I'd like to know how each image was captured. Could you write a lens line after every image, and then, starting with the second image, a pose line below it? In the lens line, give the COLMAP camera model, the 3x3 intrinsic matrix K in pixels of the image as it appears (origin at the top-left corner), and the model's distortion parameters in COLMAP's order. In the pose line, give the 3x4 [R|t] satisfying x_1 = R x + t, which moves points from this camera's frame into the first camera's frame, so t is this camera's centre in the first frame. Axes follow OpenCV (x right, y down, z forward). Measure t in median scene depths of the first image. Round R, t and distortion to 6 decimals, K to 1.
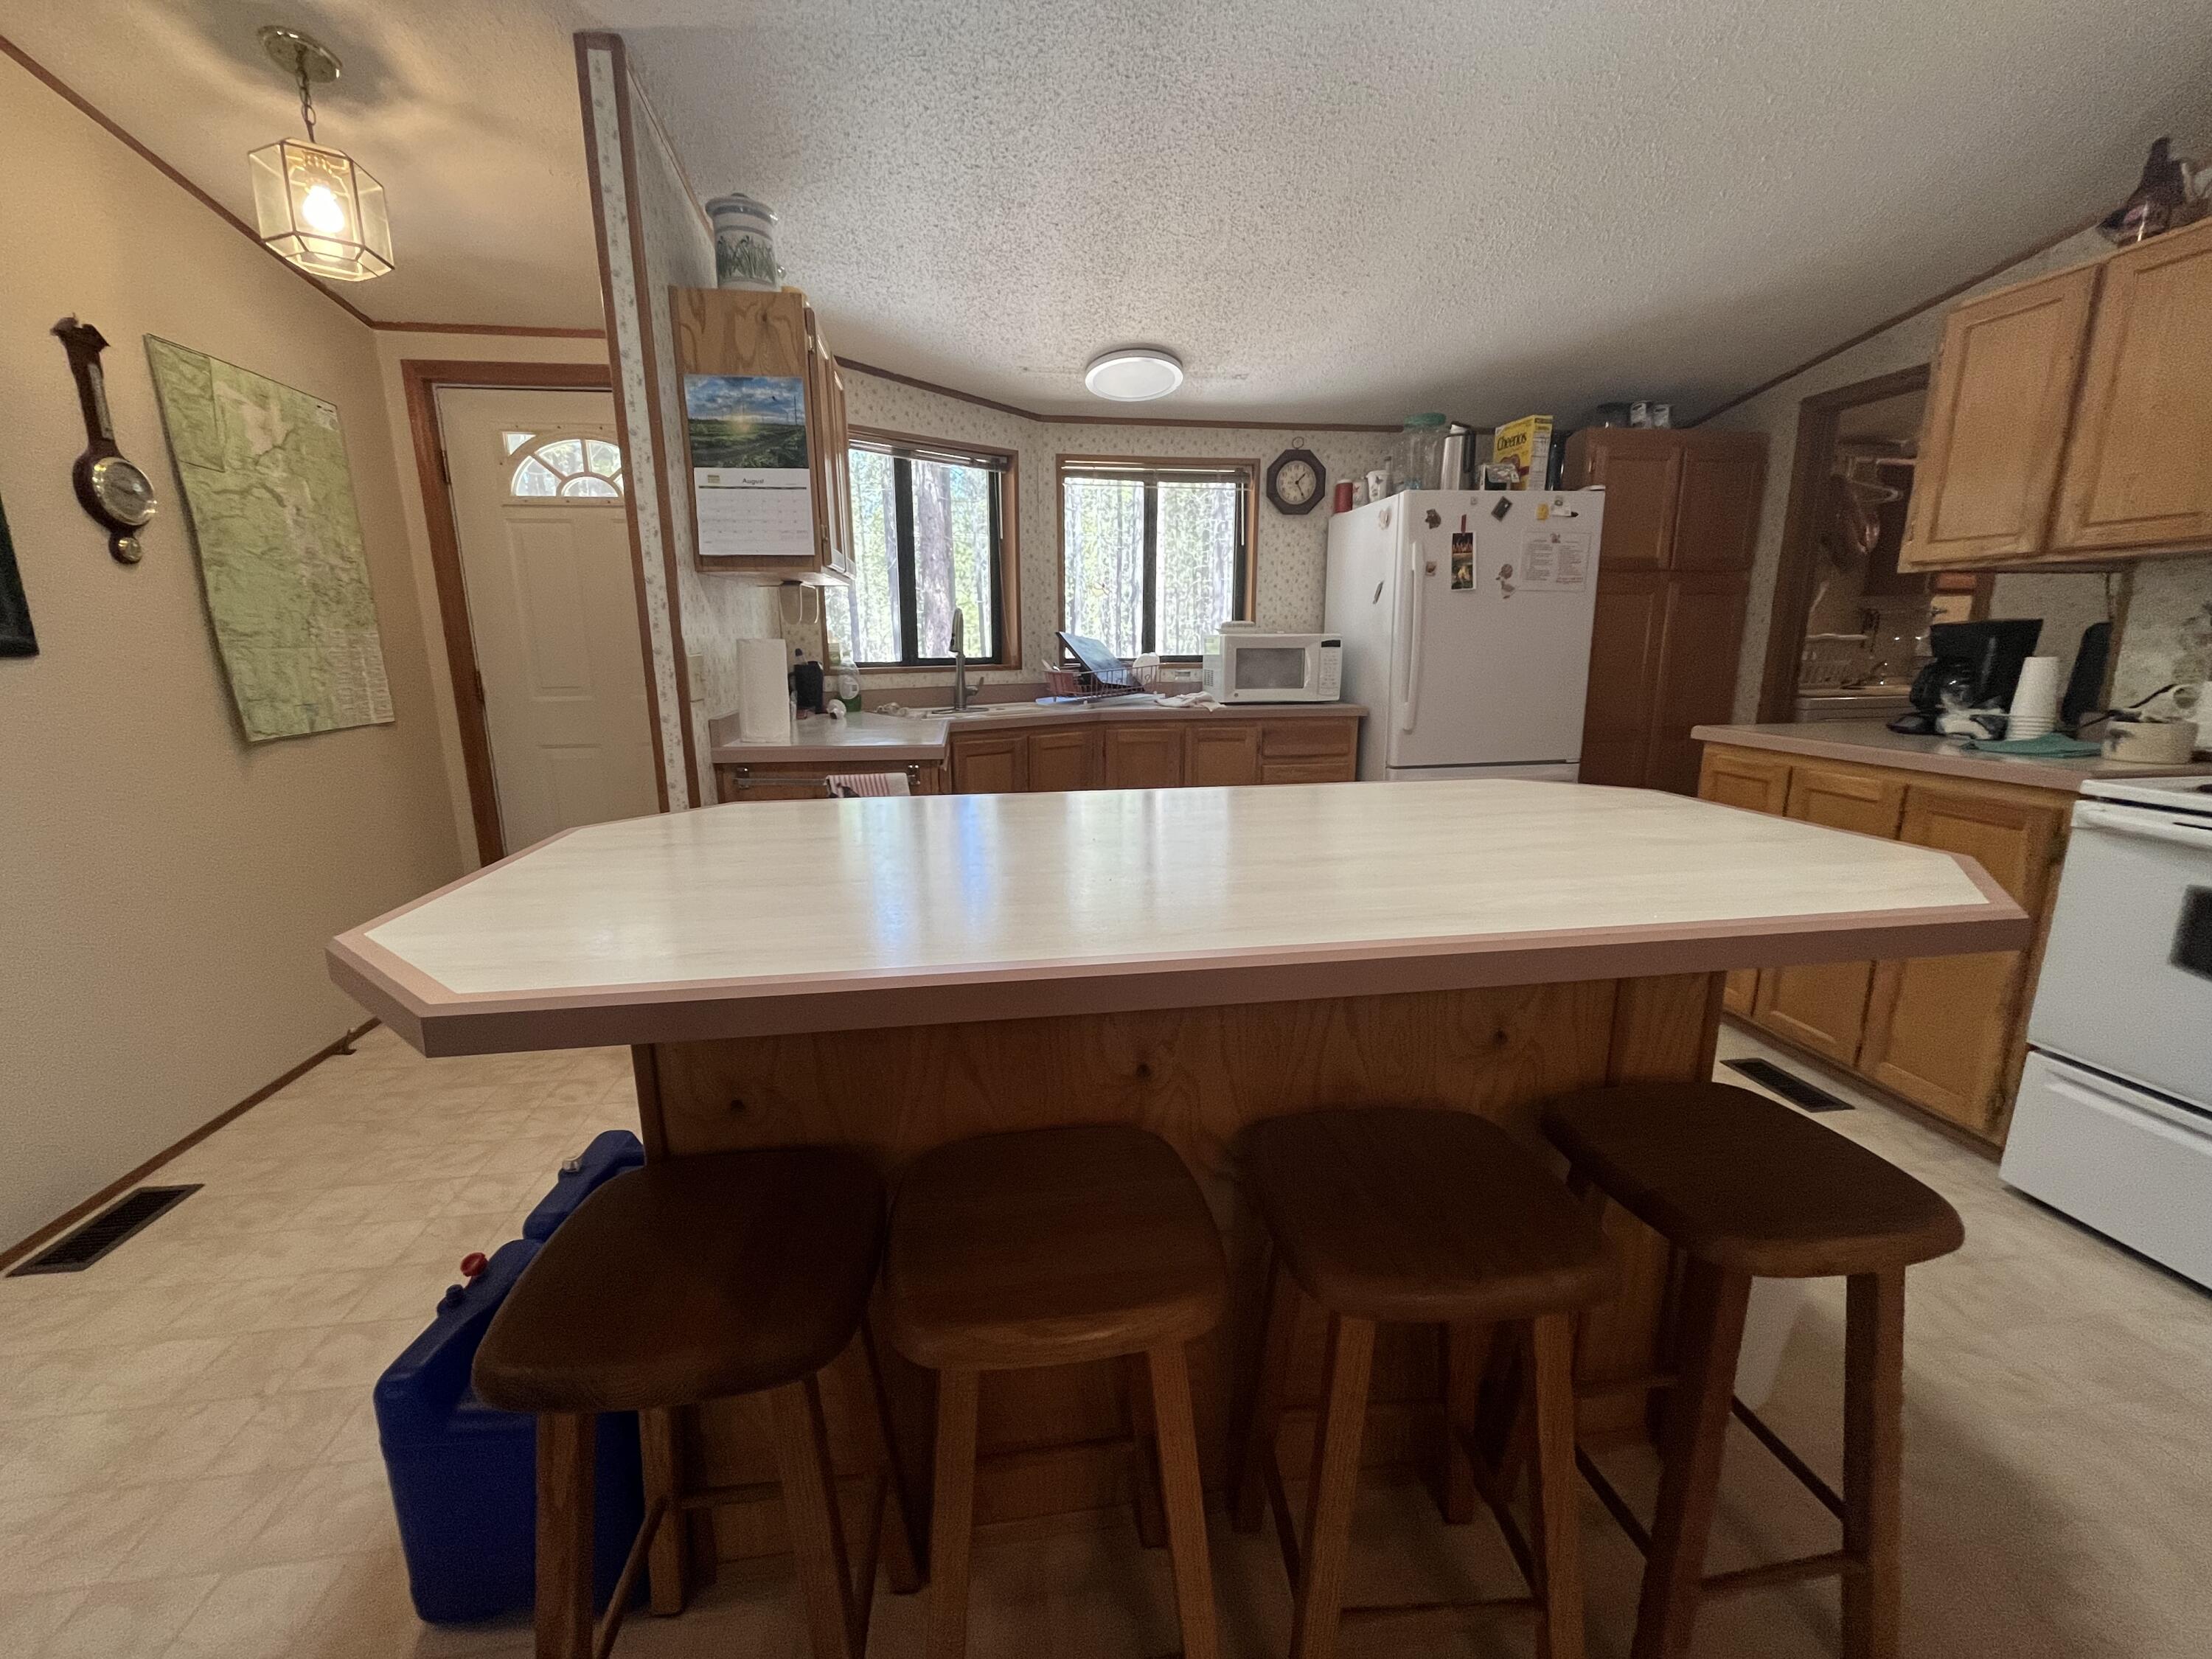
lens RADIAL K [[886.1, 0, 1103.7], [0, 886.1, 832.0], [0, 0, 1]] dist [-0.007978, 0.000588]
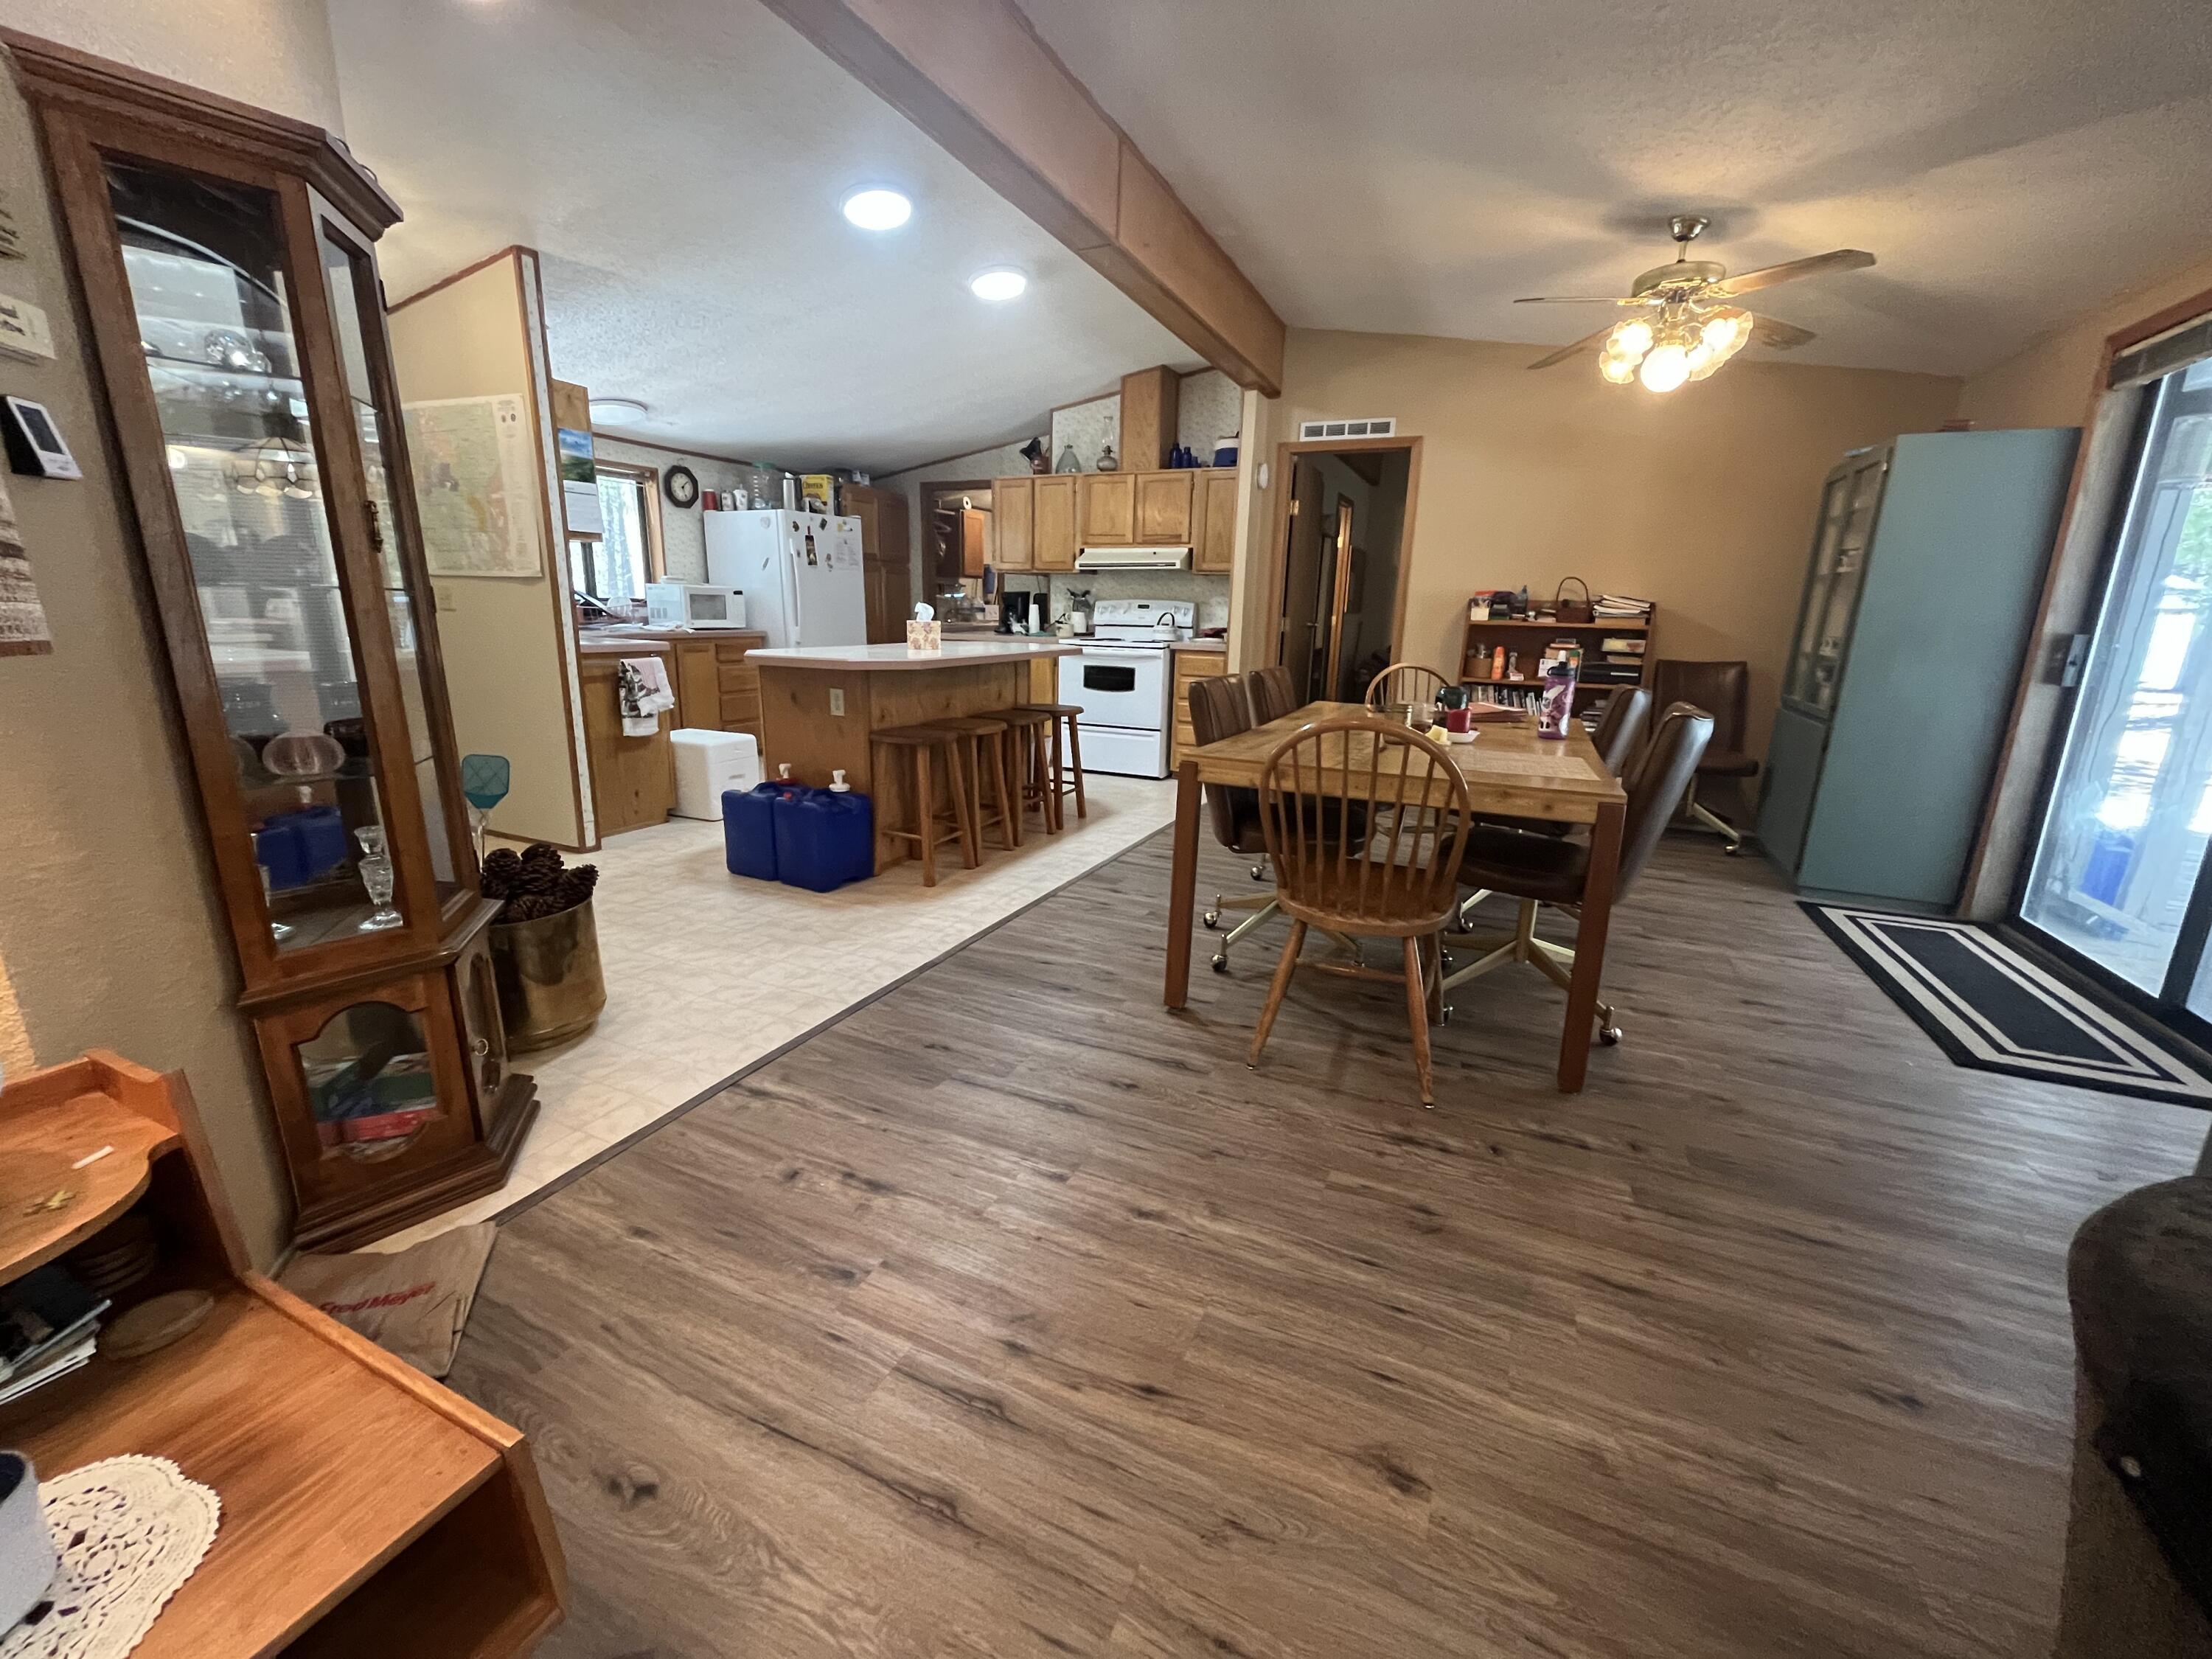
lens RADIAL K [[886.1, 0, 1103.7], [0, 886.1, 832.0], [0, 0, 1]] dist [-0.007978, 0.000588]
pose [[0.544784, -0.188251, 0.817174, -0.883424], [0.151338, 0.980547, 0.124995, 0.136603], [-0.824808, 0.055574, 0.562676, -0.525015]]
